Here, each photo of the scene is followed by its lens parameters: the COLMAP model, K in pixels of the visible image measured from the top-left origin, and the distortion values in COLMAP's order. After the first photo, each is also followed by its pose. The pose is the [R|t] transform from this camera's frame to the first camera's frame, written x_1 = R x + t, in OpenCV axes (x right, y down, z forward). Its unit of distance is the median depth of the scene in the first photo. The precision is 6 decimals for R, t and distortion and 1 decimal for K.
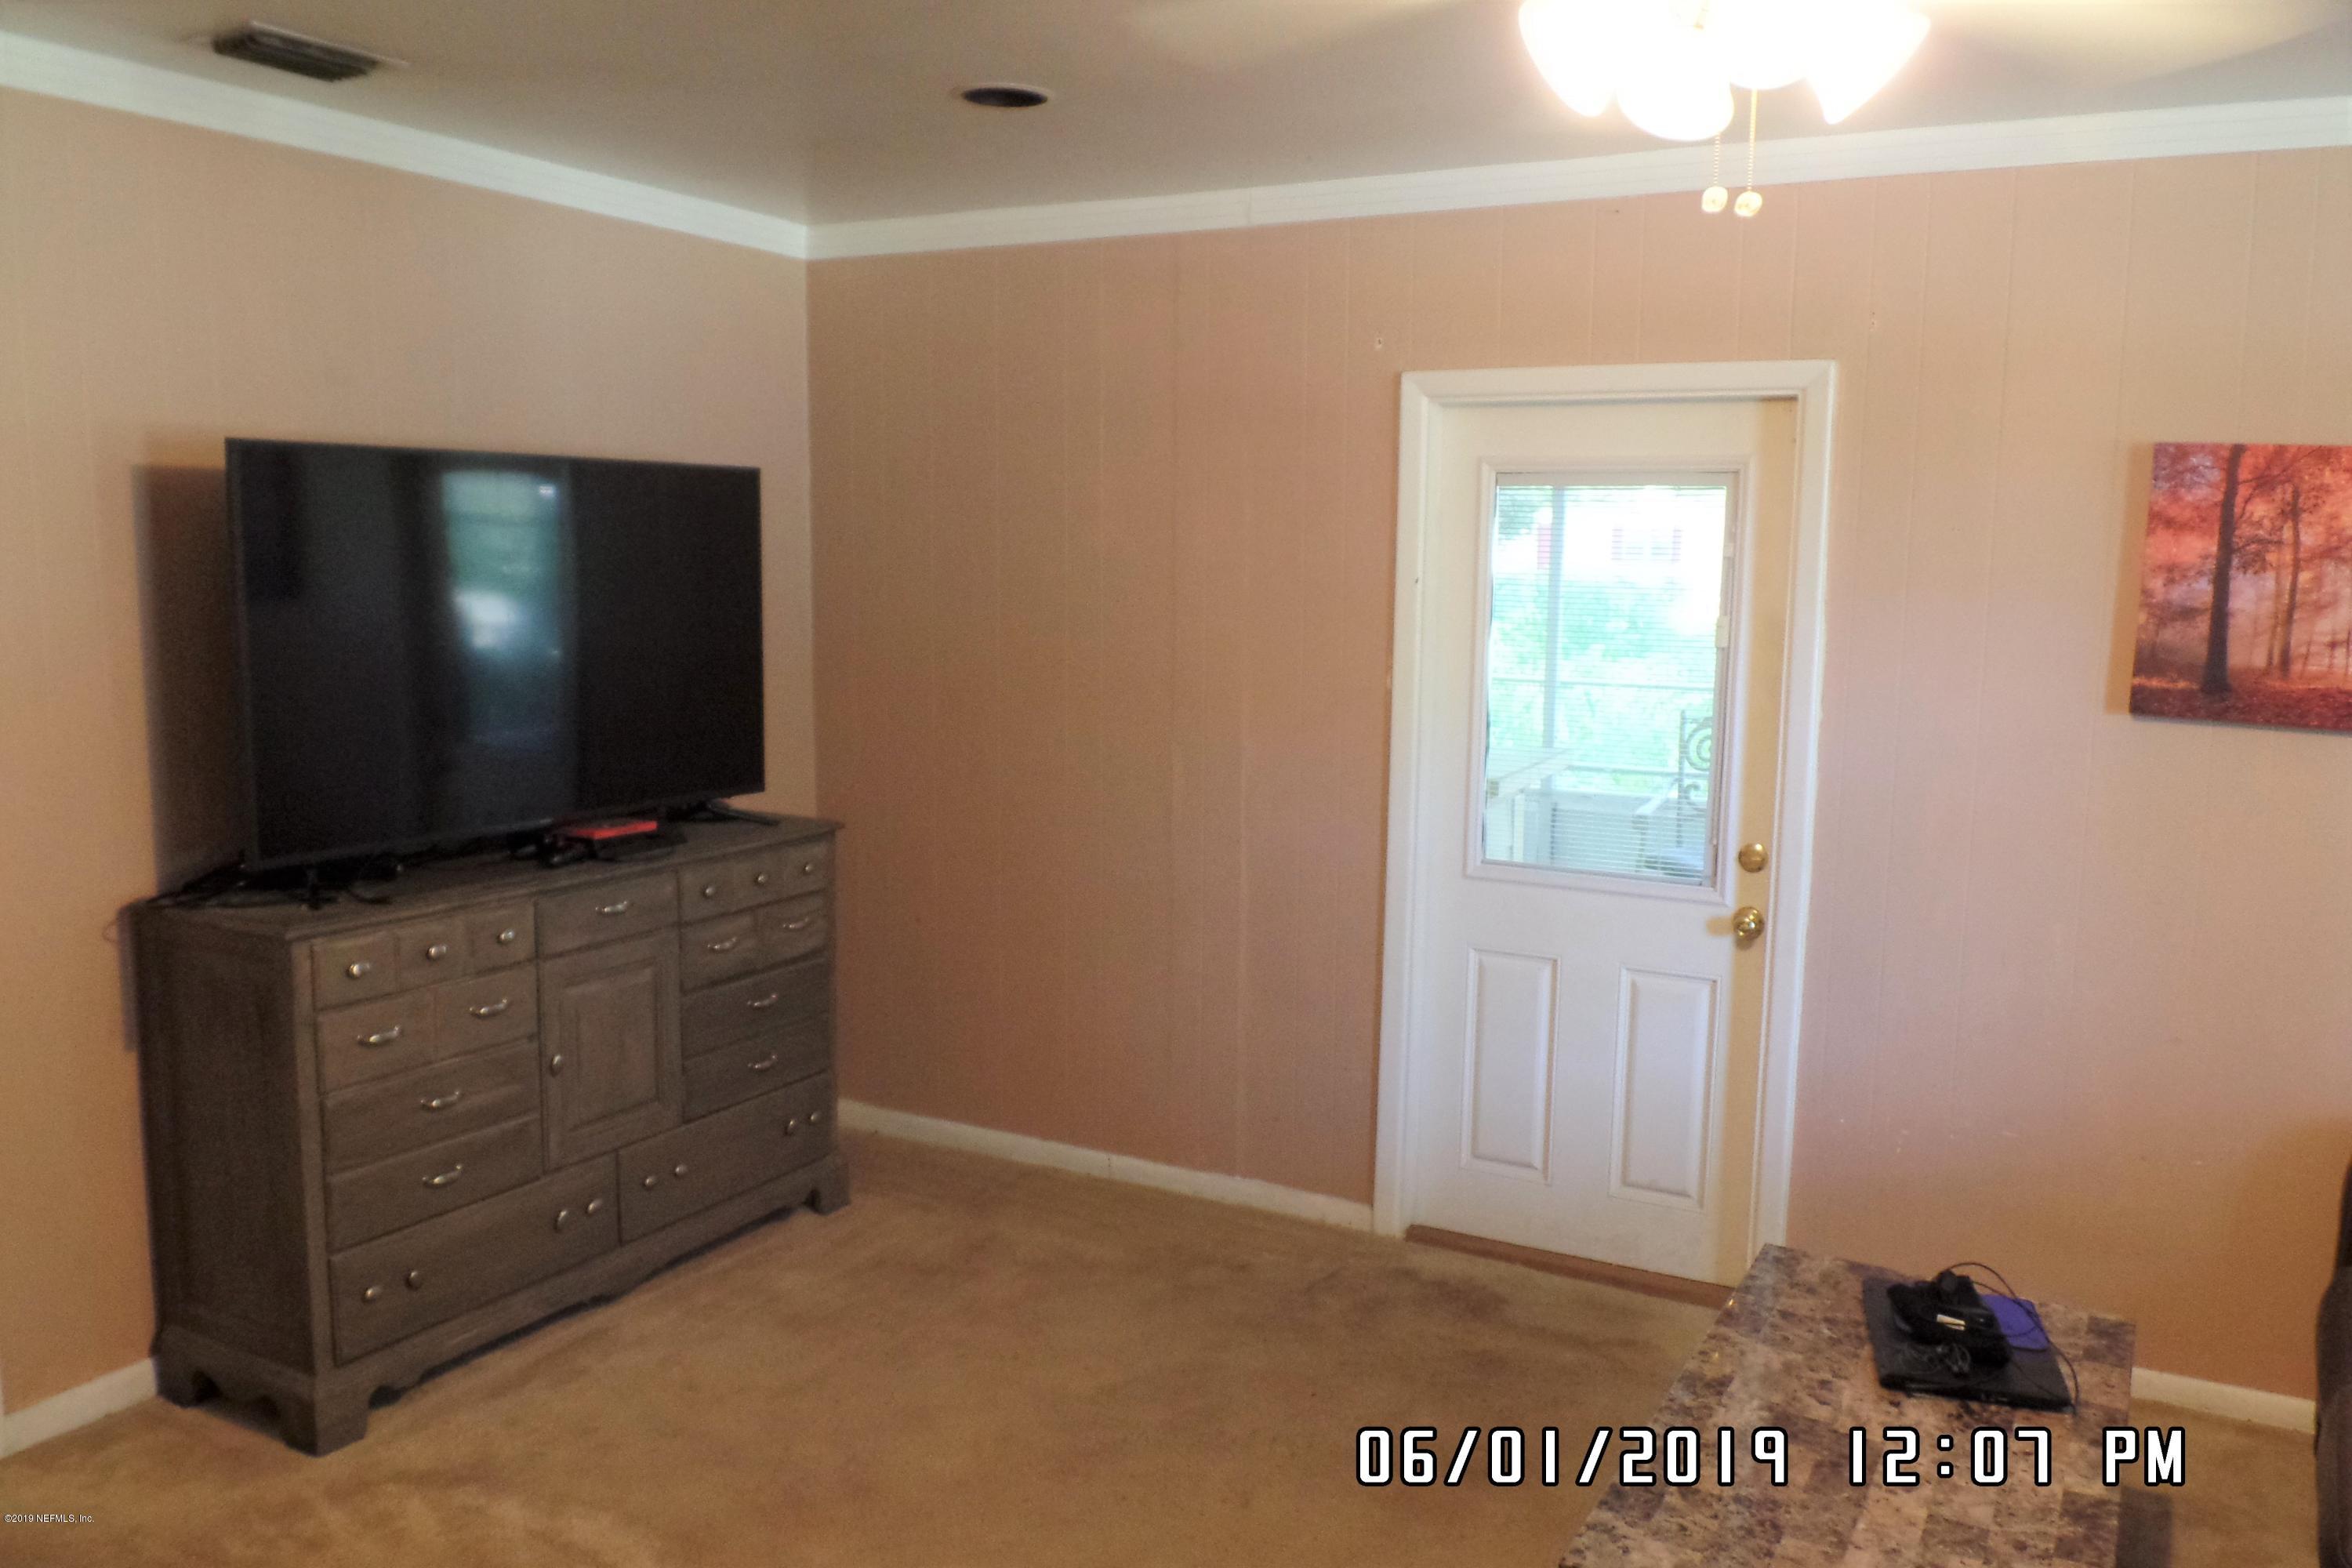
lens RADIAL K [[1859.3, 0, 1177.4], [0, 1859.3, 785.5], [0, 0, 1]] dist [0.032739, -0.061485]
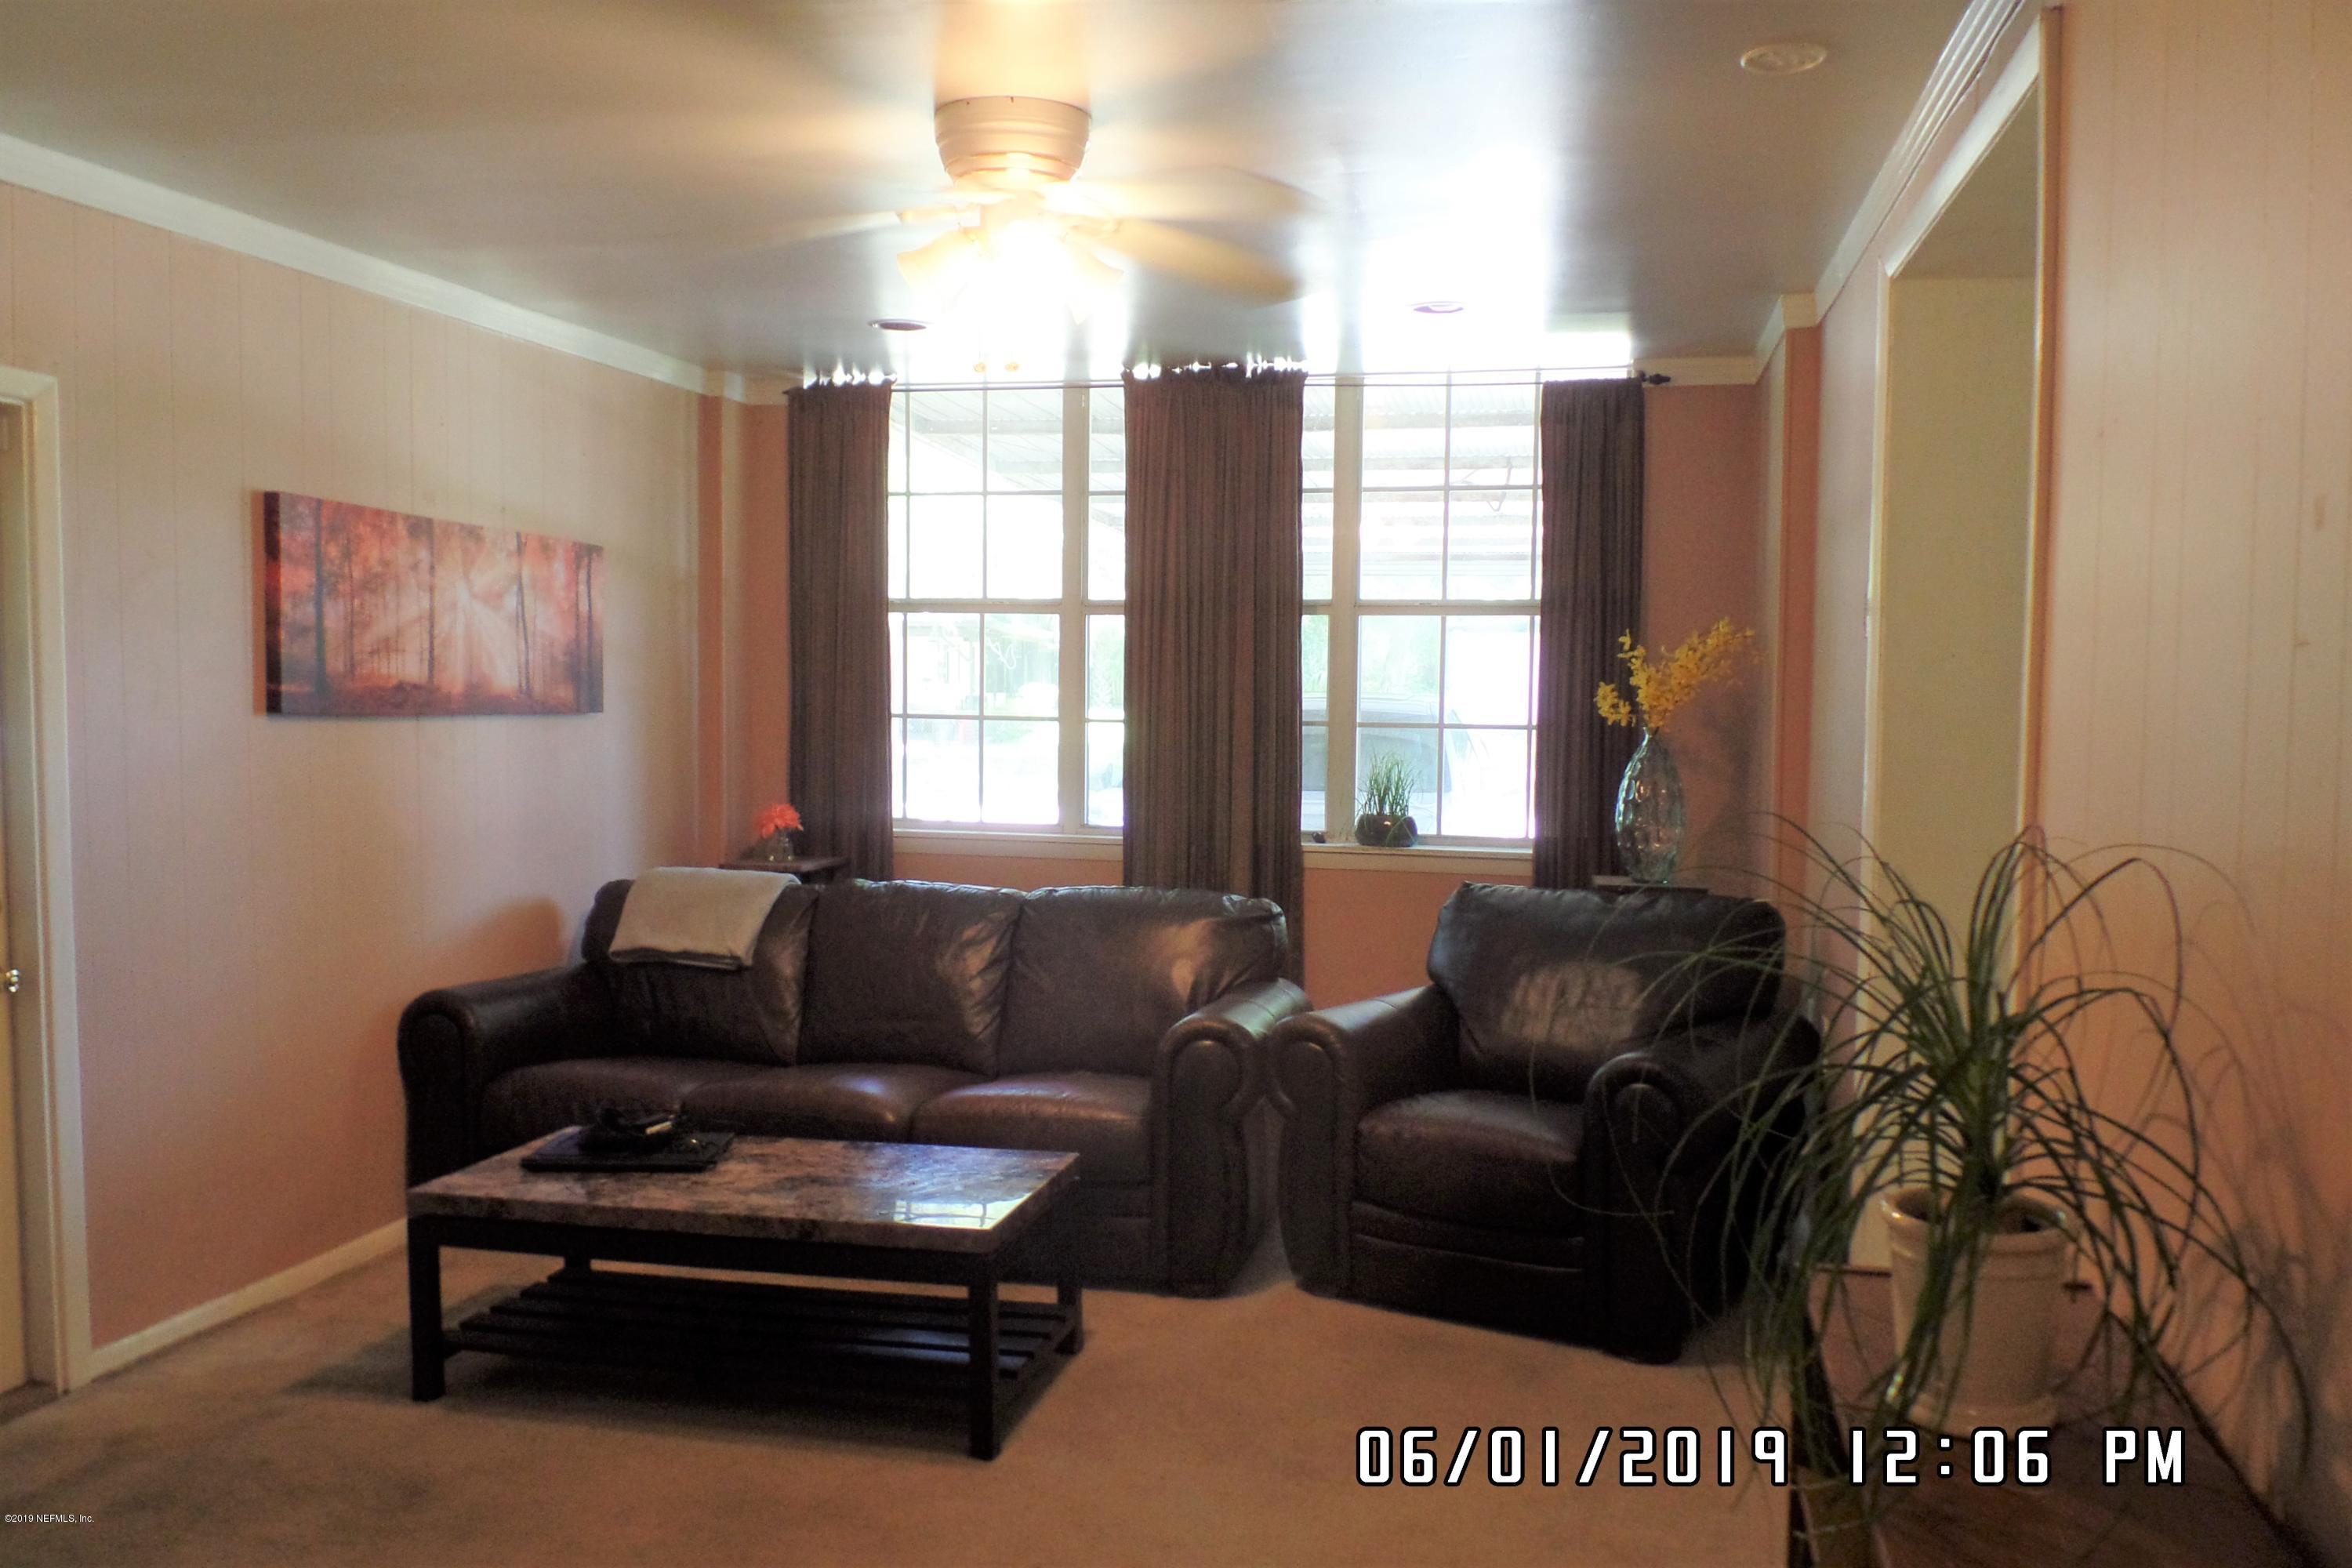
lens RADIAL K [[1859.3, 0, 1177.0], [0, 1859.3, 786.3], [0, 0, 1]] dist [0.032739, -0.061485]
pose [[-0.279763, -0.074216, 0.957196, -0.841177], [0.113548, 0.987452, 0.109748, -0.061580], [-0.953331, 0.139391, -0.267825, 0.809795]]
